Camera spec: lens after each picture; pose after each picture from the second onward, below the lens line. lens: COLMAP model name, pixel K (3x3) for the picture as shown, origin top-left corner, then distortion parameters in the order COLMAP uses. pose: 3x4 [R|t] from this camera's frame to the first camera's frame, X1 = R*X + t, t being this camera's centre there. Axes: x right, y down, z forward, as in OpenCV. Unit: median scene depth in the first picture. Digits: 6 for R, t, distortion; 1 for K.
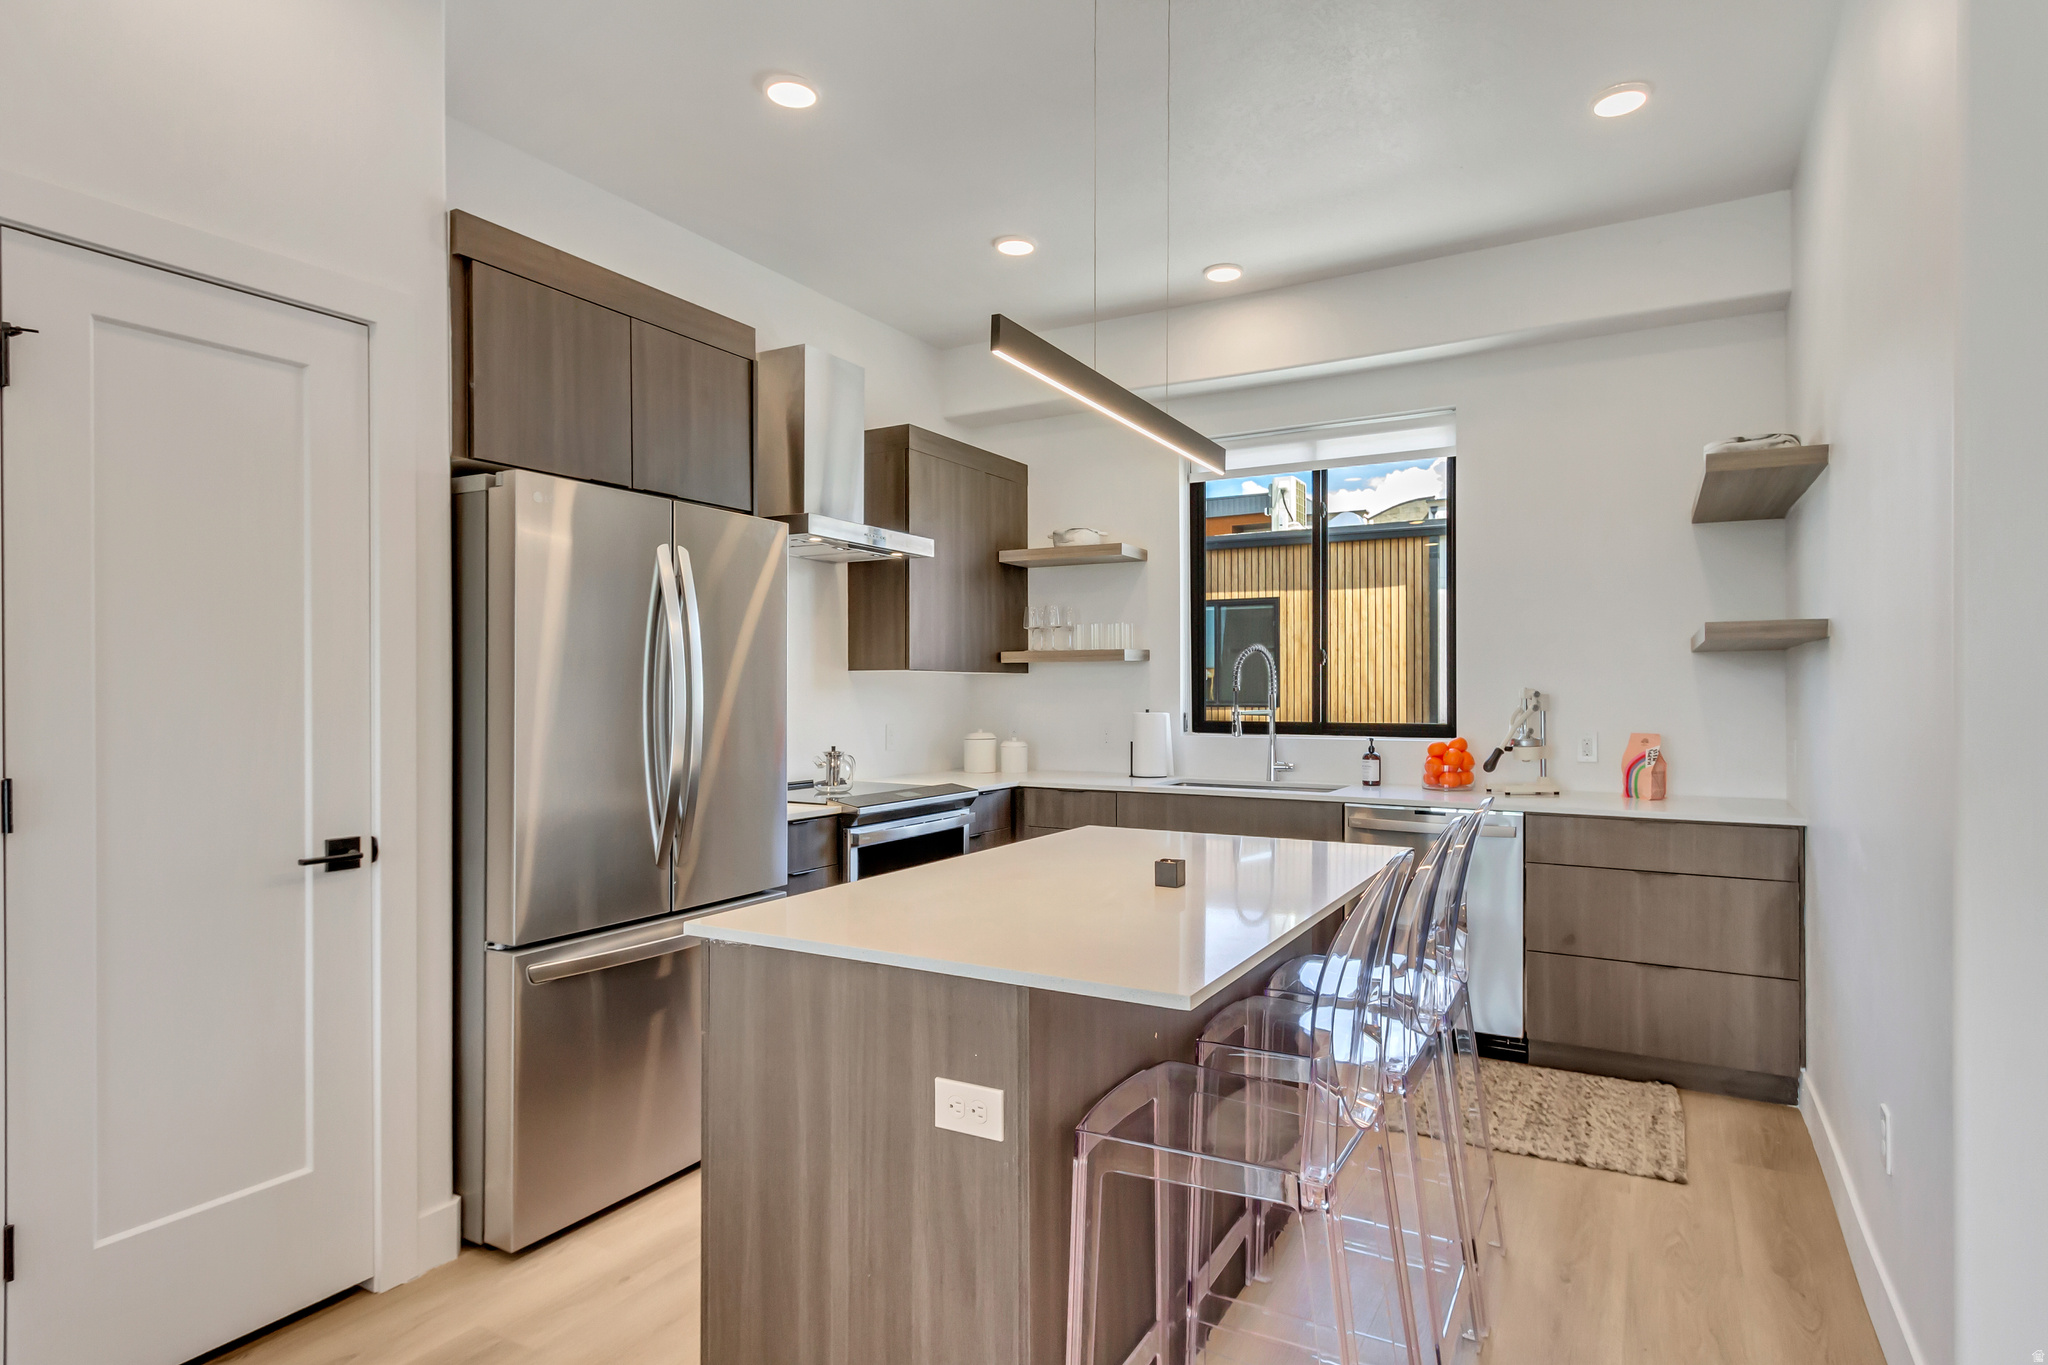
lens RADIAL K [[1138.5, 0, 1028.3], [0, 1138.5, 689.8], [0, 0, 1]] dist [-0.002133, -0.000572]
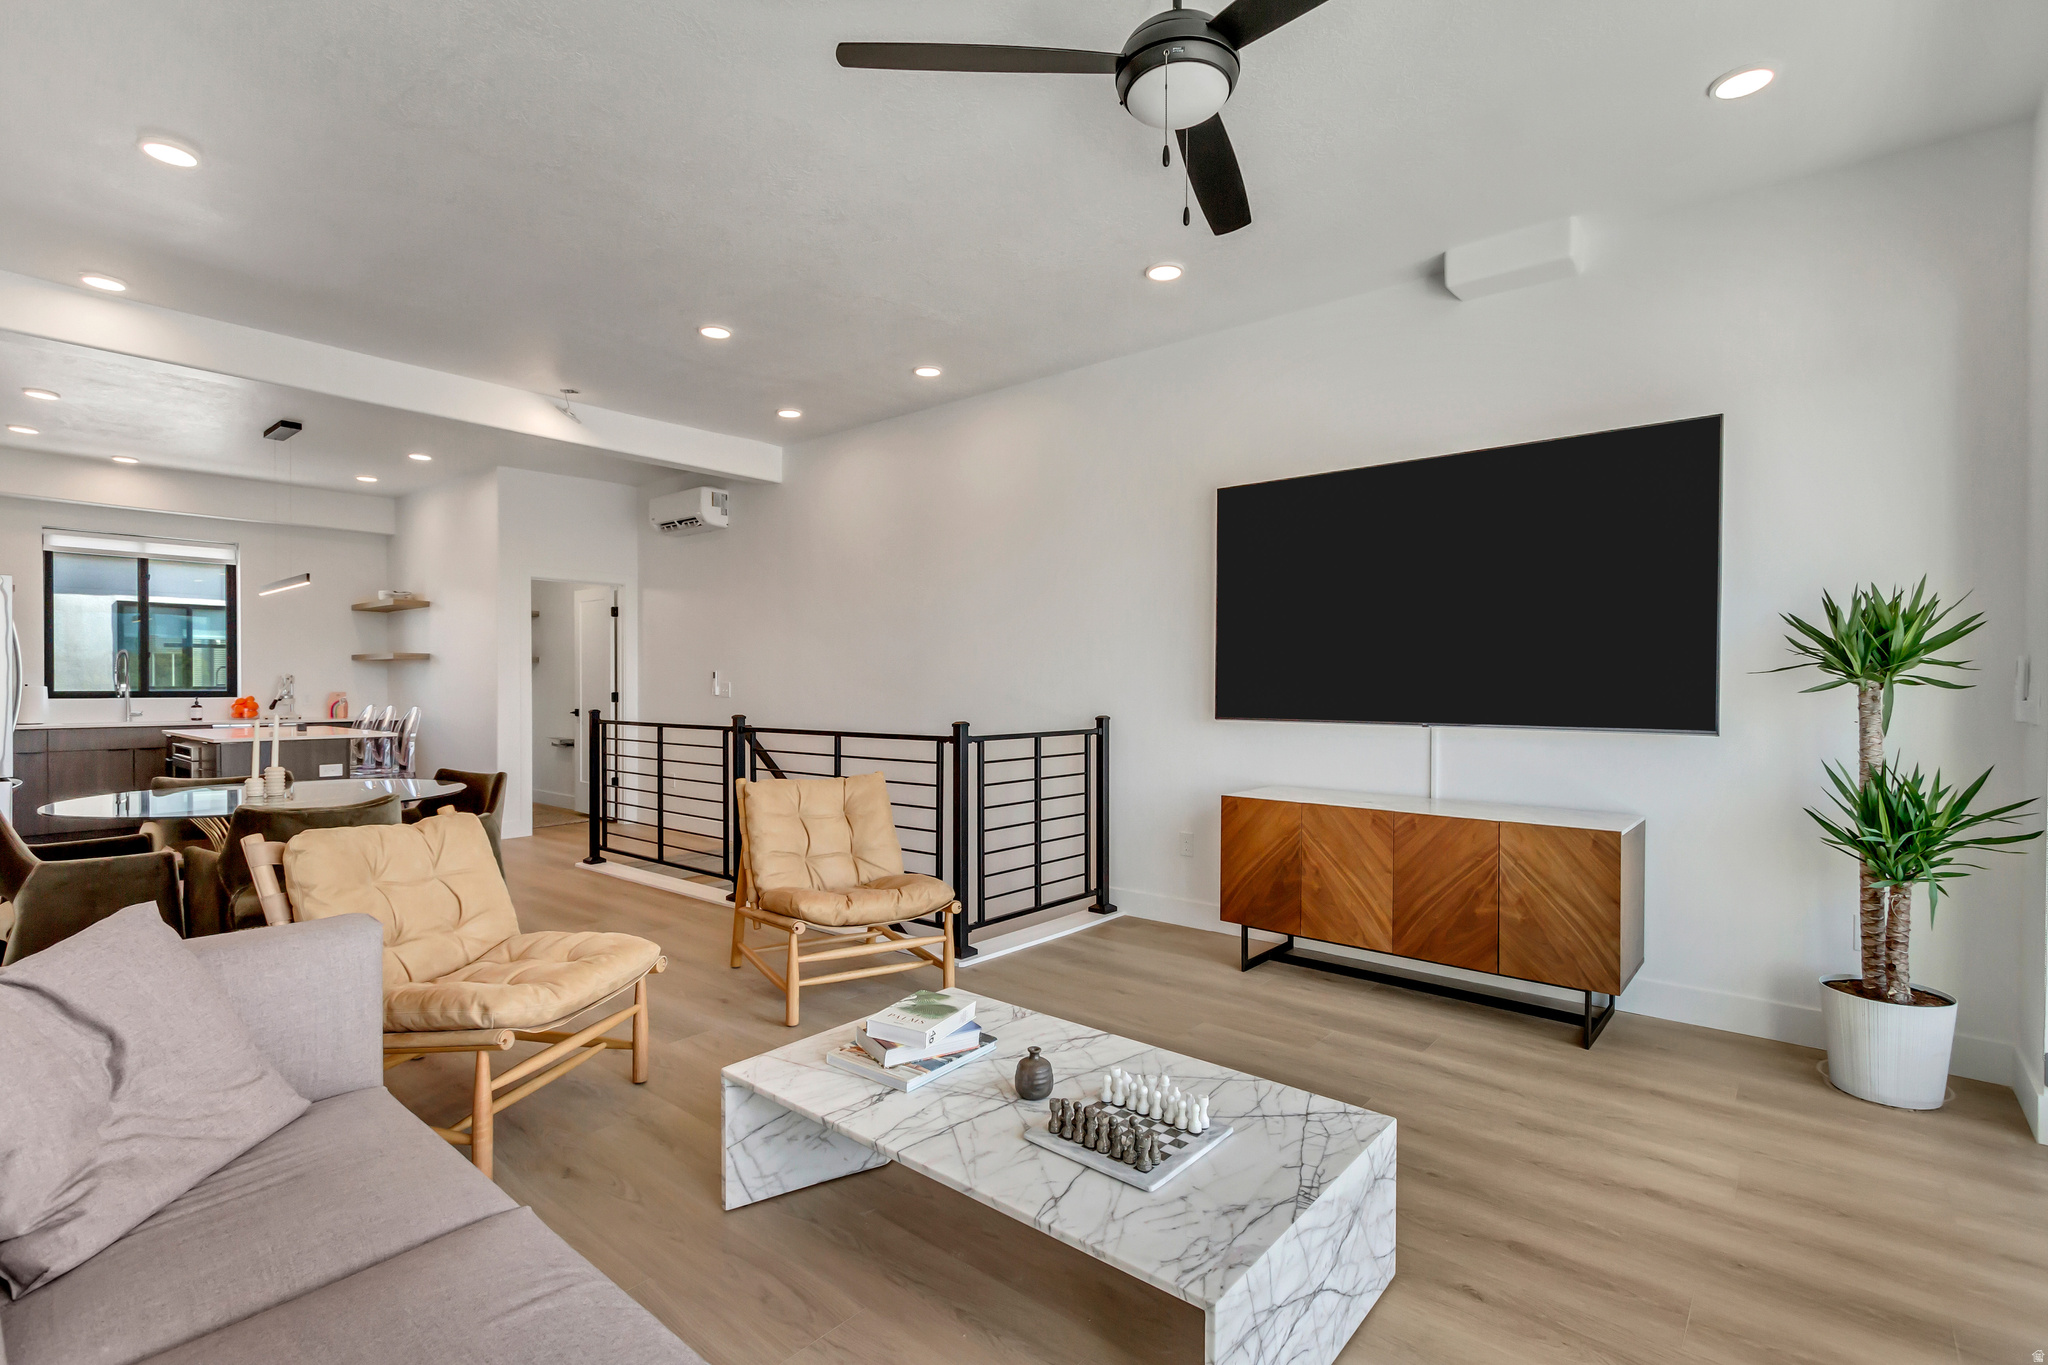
lens RADIAL K [[949.3, 0, 1012.7], [0, 949.3, 693.9], [0, 0, 1]] dist [0.002069, -0.000105]
pose [[0.196357, -0.005415, 0.980518, -0.892217], [-0.004618, 0.999969, 0.006447, 0.014285], [-0.980522, -0.005794, 0.196326, -0.647128]]
